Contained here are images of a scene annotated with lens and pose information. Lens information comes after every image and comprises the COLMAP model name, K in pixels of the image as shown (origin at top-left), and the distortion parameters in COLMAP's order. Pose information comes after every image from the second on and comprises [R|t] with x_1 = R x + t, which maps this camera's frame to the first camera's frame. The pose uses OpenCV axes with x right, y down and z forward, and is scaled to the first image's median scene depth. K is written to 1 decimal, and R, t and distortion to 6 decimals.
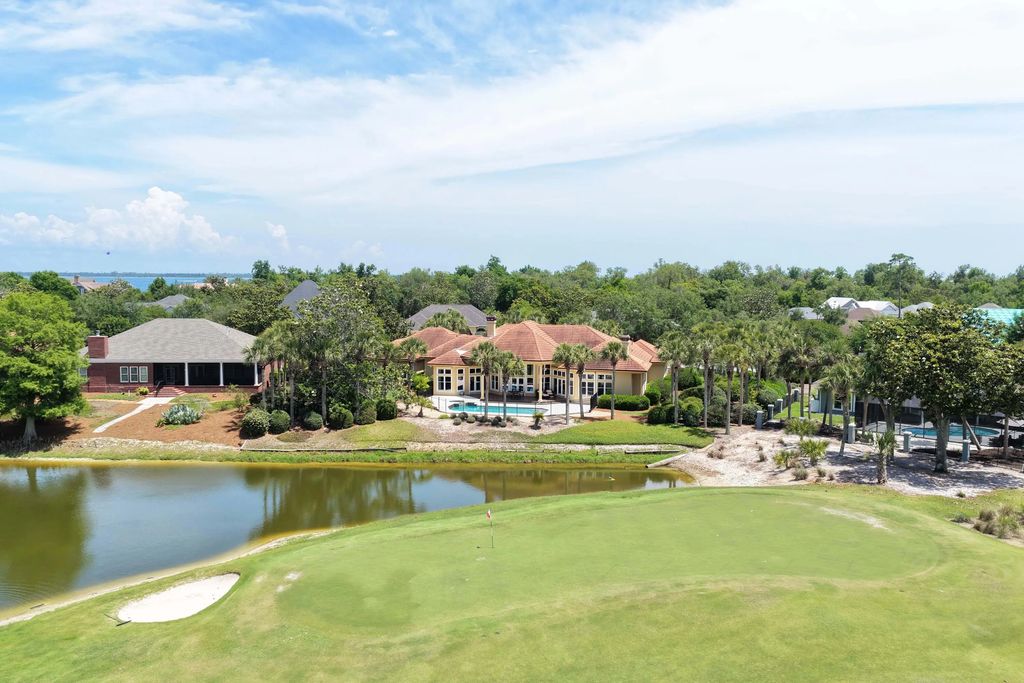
lens RADIAL K [[844.9, 0, 520.1], [0, 844.9, 364.9], [0, 0, 1]] dist [-0.010018, 0.045292]
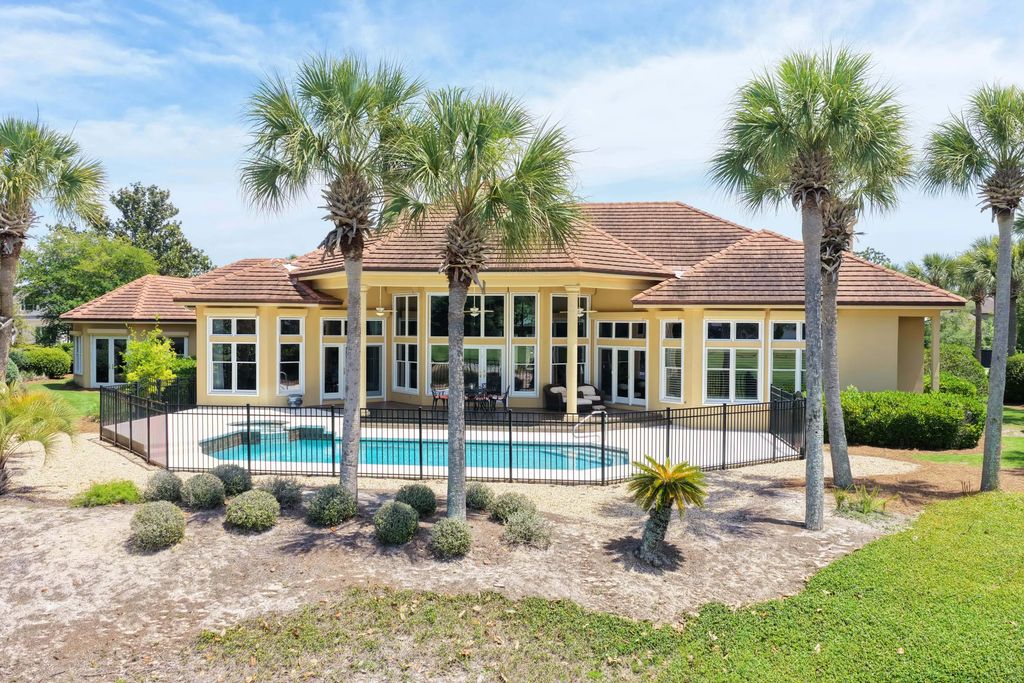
lens RADIAL K [[844.9, 0, 516.8], [0, 844.9, 363.1], [0, 0, 1]] dist [-0.010018, 0.045292]
pose [[0.995726, -0.003877, 0.092278, -0.022290], [0.009403, 0.998183, -0.059521, 0.047475], [-0.091879, 0.060134, 0.993953, 0.851471]]
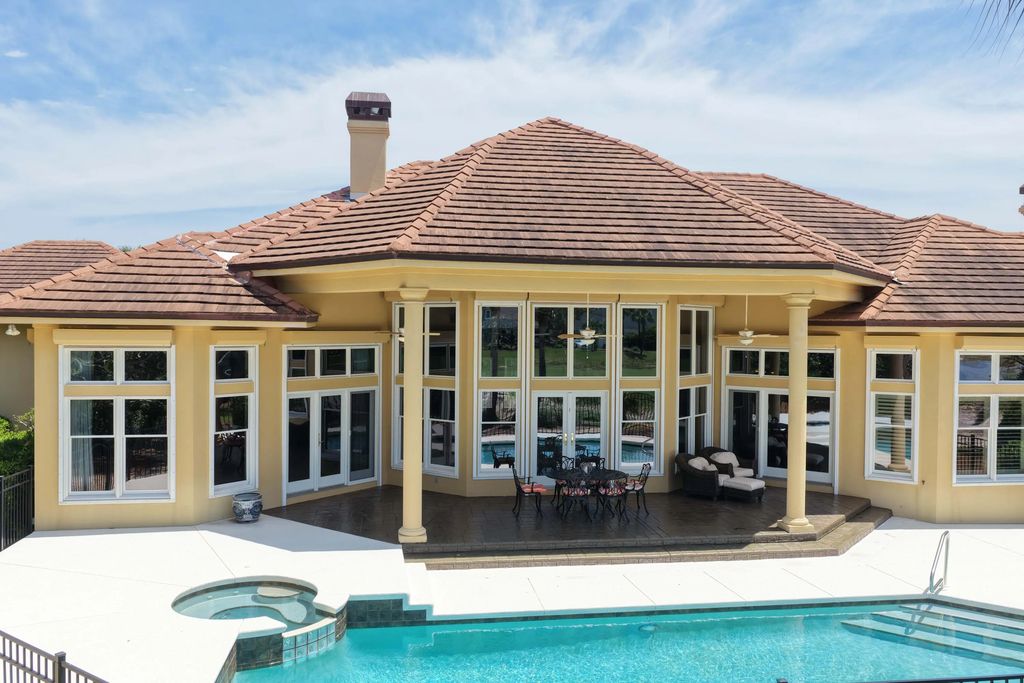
lens RADIAL K [[844.9, 0, 512.8], [0, 844.9, 363.0], [0, 0, 1]] dist [-0.010018, 0.045292]
pose [[0.930170, -0.014613, 0.366837, -0.096620], [0.036770, 0.997891, -0.053485, 0.021756], [-0.365282, 0.063239, 0.928746, 1.019197]]
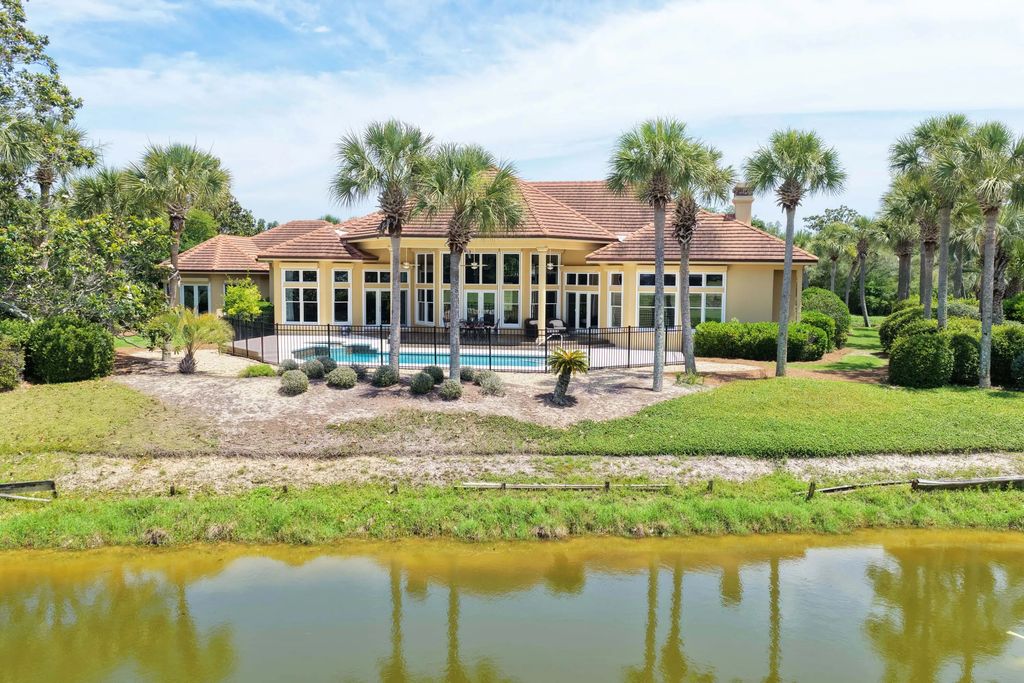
lens RADIAL K [[844.9, 0, 520.3], [0, 844.9, 365.4], [0, 0, 1]] dist [-0.010018, 0.045292]
pose [[0.997091, -0.005691, 0.076004, -0.018330], [0.005641, 0.999984, 0.000883, 0.062258], [-0.076008, -0.000452, 0.997107, 0.713768]]
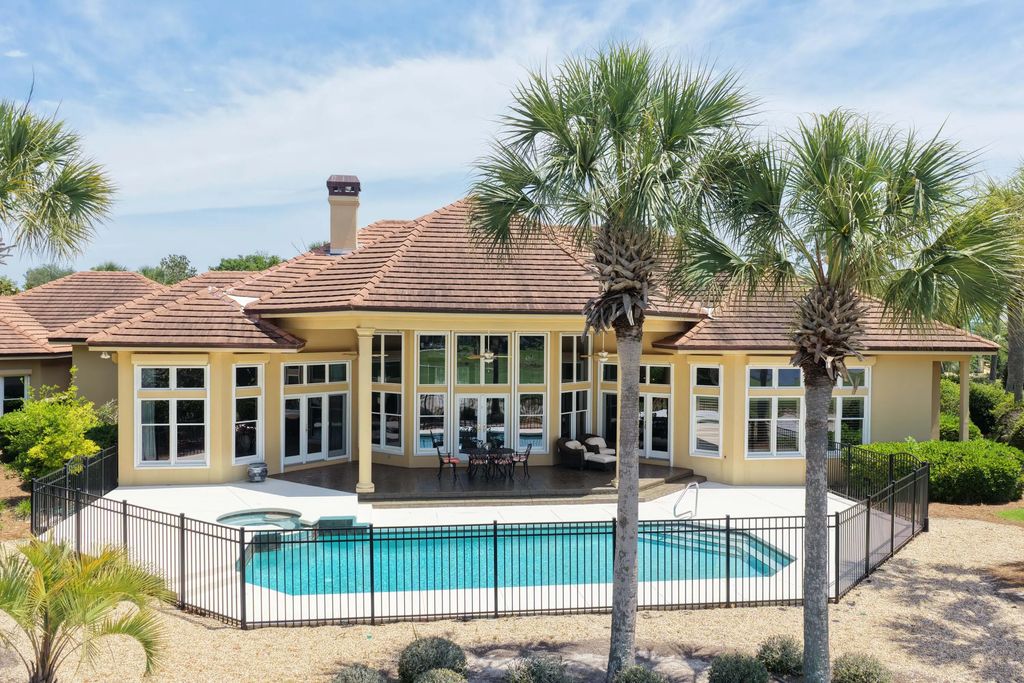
lens RADIAL K [[844.9, 0, 513.0], [0, 844.9, 364.1], [0, 0, 1]] dist [-0.010018, 0.045292]
pose [[0.930162, -0.015792, 0.366809, -0.106433], [0.037466, 0.997942, -0.052043, 0.023461], [-0.365232, 0.062151, 0.928840, 0.923279]]
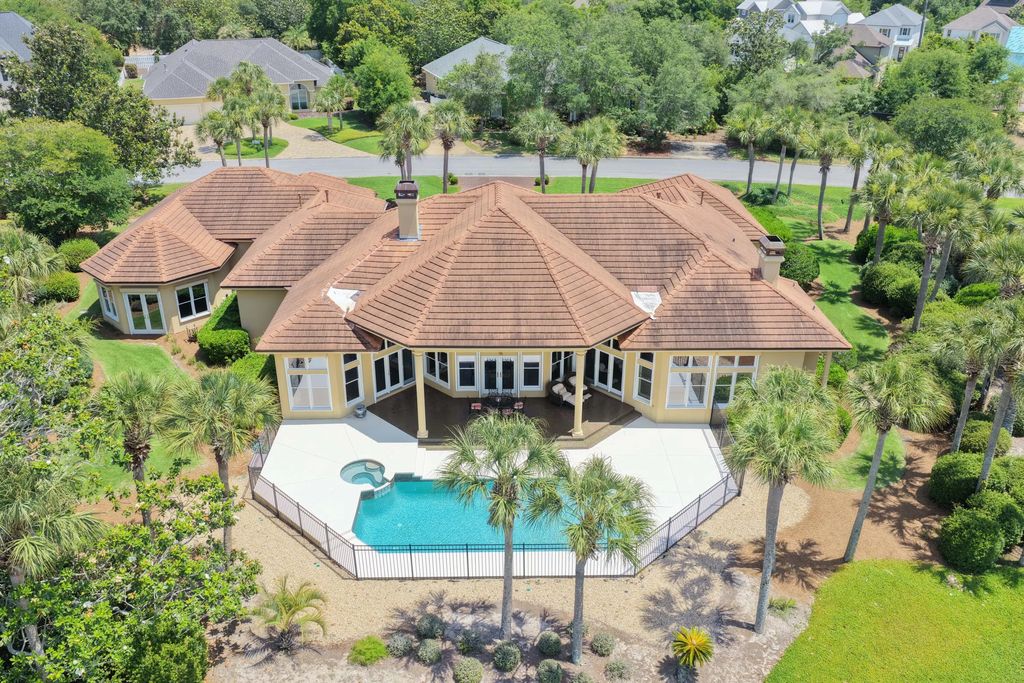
lens RADIAL K [[844.9, 0, 516.9], [0, 844.9, 346.9], [0, 0, 1]] dist [-0.010018, 0.045292]
pose [[0.969333, -0.112585, 0.218447, -0.097454], [0.029250, 0.935425, 0.352312, -0.154773], [-0.244005, -0.335118, 0.910031, 0.780767]]
